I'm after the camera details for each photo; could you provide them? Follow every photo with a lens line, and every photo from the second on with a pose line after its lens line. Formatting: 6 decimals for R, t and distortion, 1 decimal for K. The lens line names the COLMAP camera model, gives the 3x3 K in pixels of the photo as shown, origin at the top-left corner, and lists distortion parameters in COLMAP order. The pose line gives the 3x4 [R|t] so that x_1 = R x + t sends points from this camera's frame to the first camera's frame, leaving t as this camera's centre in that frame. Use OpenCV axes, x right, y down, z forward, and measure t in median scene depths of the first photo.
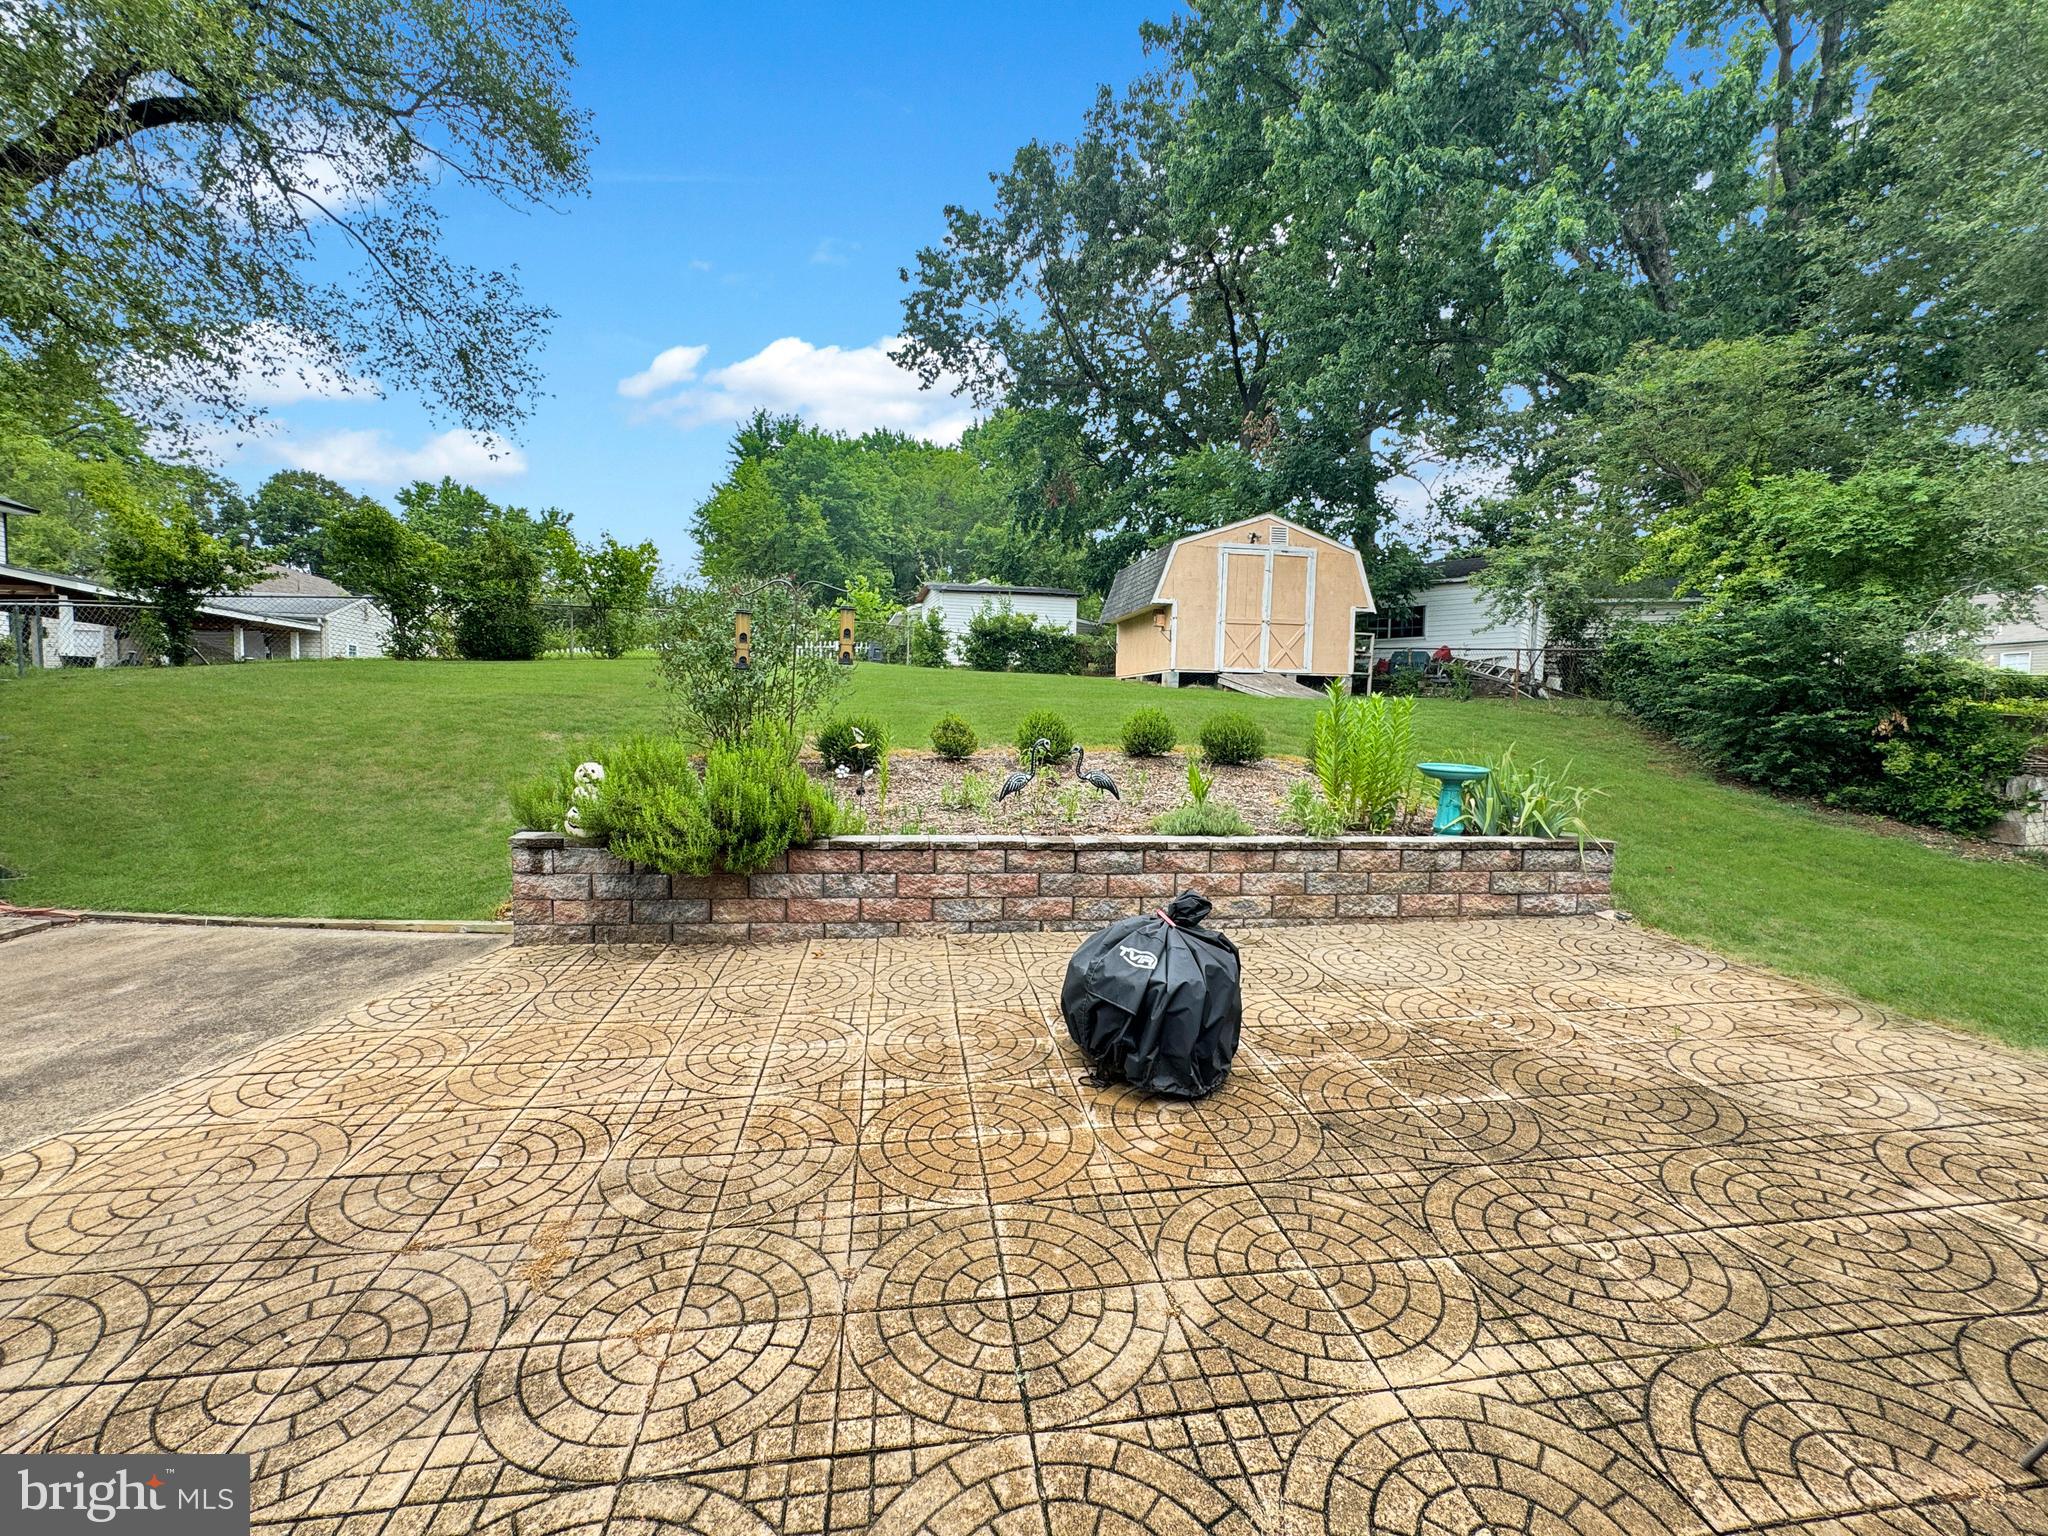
lens RADIAL K [[877.1, 0, 1023.5], [0, 877.1, 770.3], [0, 0, 1]] dist [-0.000246, 0.000188]
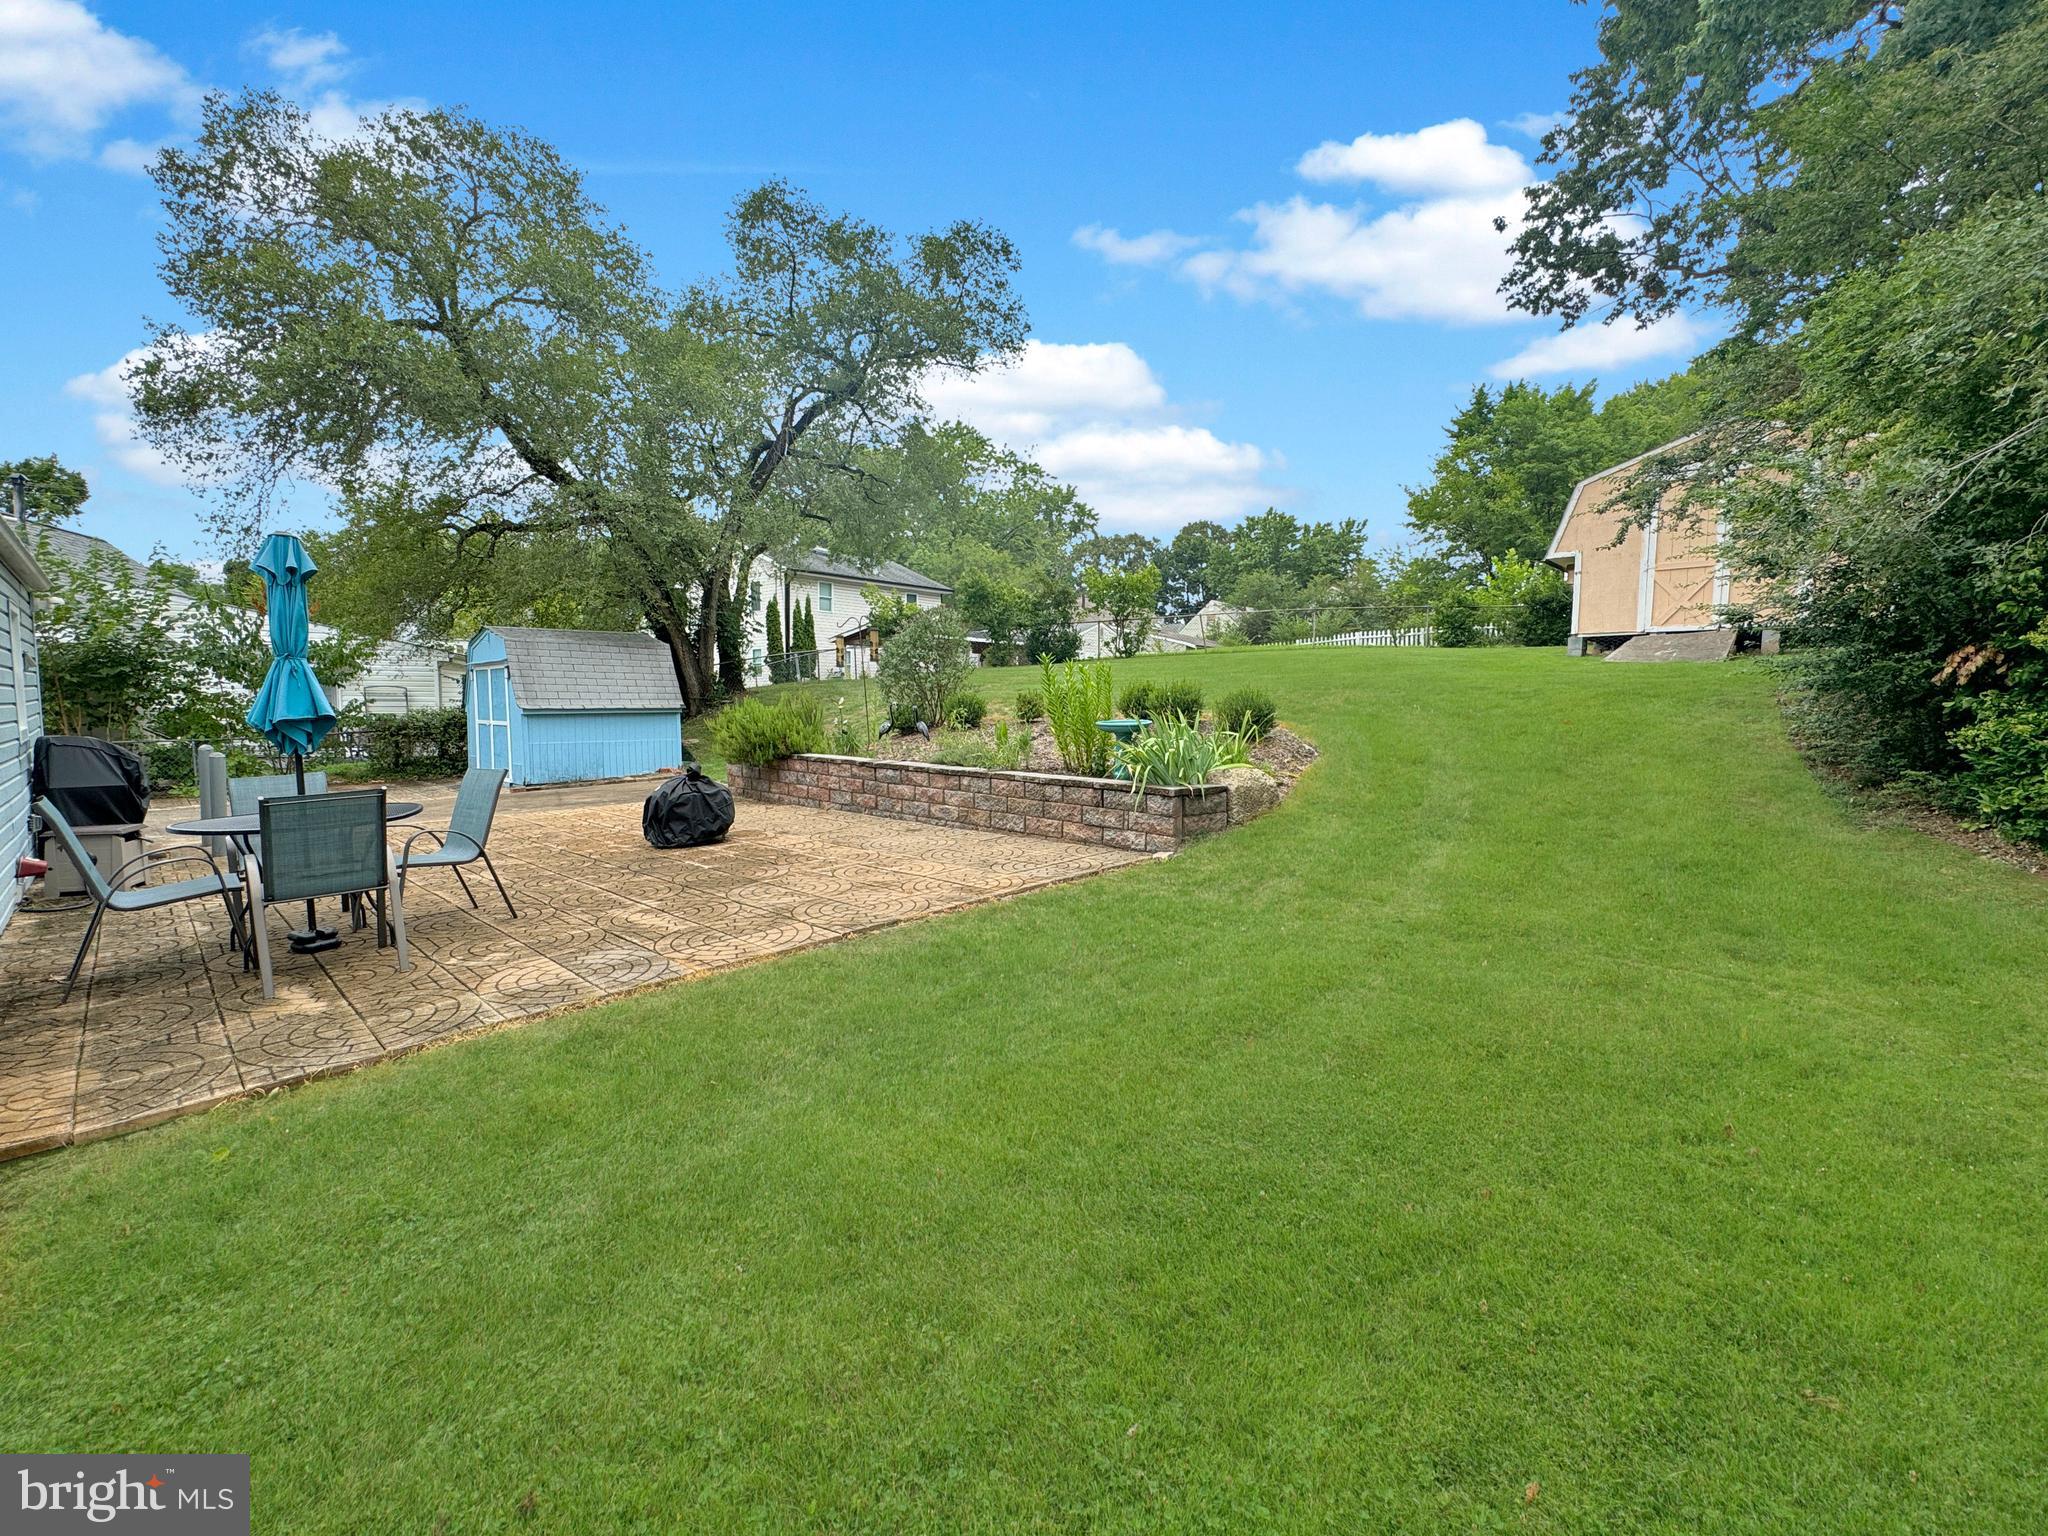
lens RADIAL K [[877.1, 0, 1022.8], [0, 877.1, 761.9], [0, 0, 1]] dist [-0.000246, 0.000188]
pose [[0.602251, 0.038809, -0.797363, 1.472092], [-0.038759, 0.999061, 0.019352, 0.035027], [0.797366, 0.019250, 0.603190, 0.199113]]
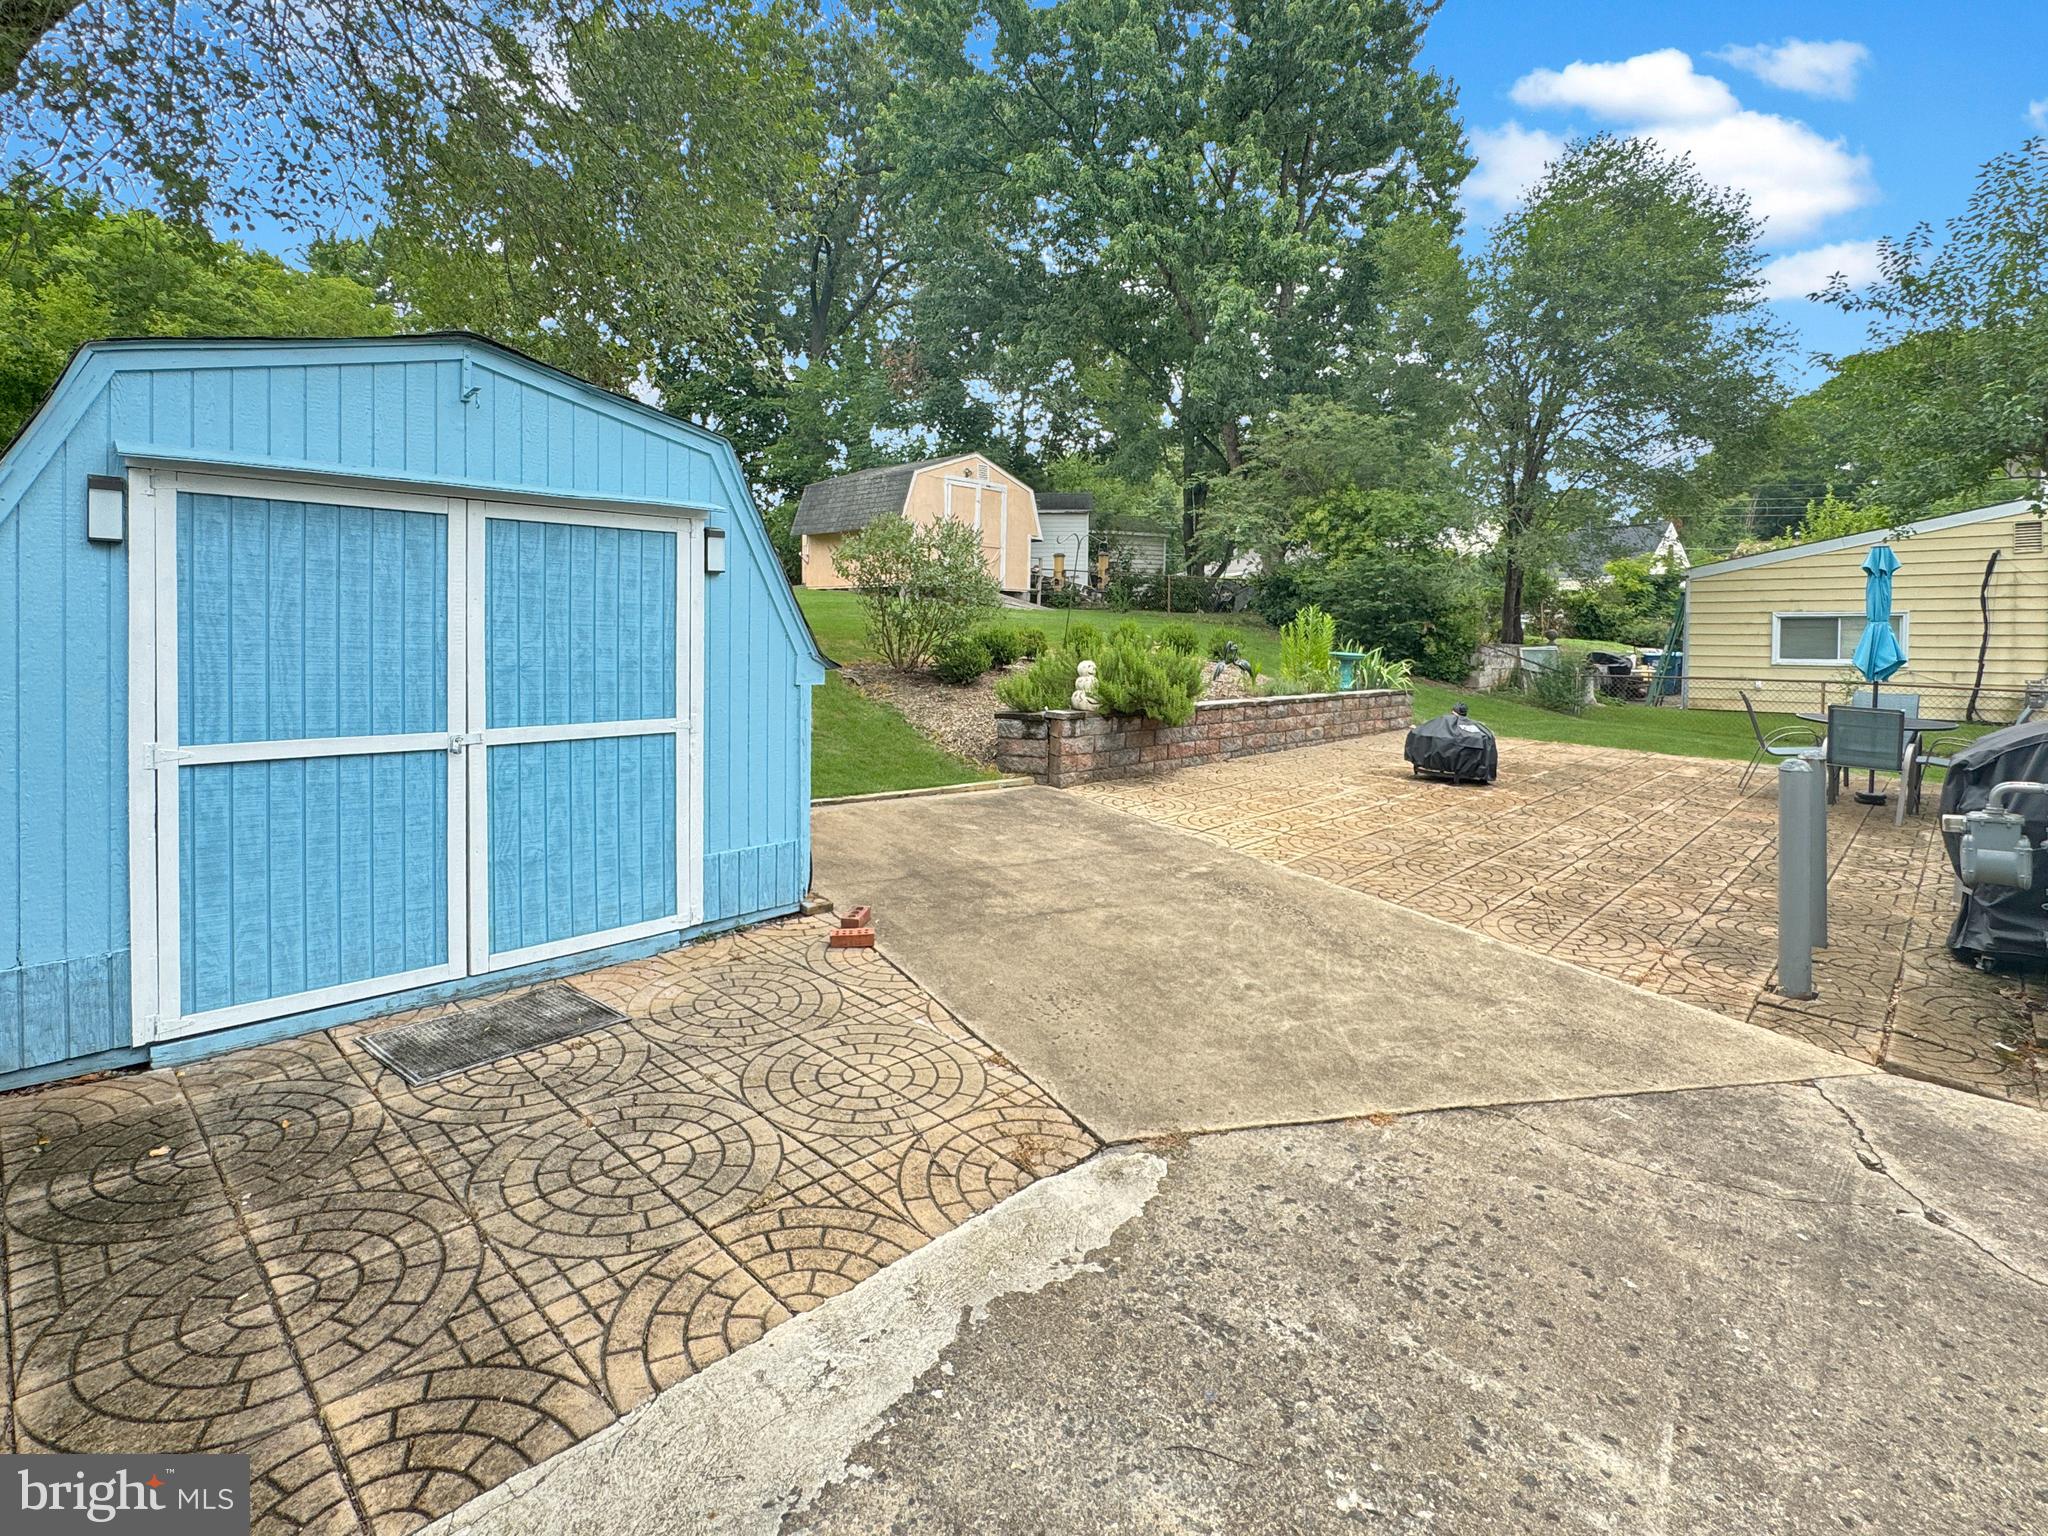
lens RADIAL K [[958.1, 0, 1028.0], [0, 958.1, 760.6], [0, 0, 1]] dist [-0.000297, 0.000002]
pose [[0.792703, -0.090881, 0.602795, -1.361564], [0.046184, 0.994936, 0.089269, 0.009019], [-0.607856, -0.042925, 0.792886, -0.193470]]
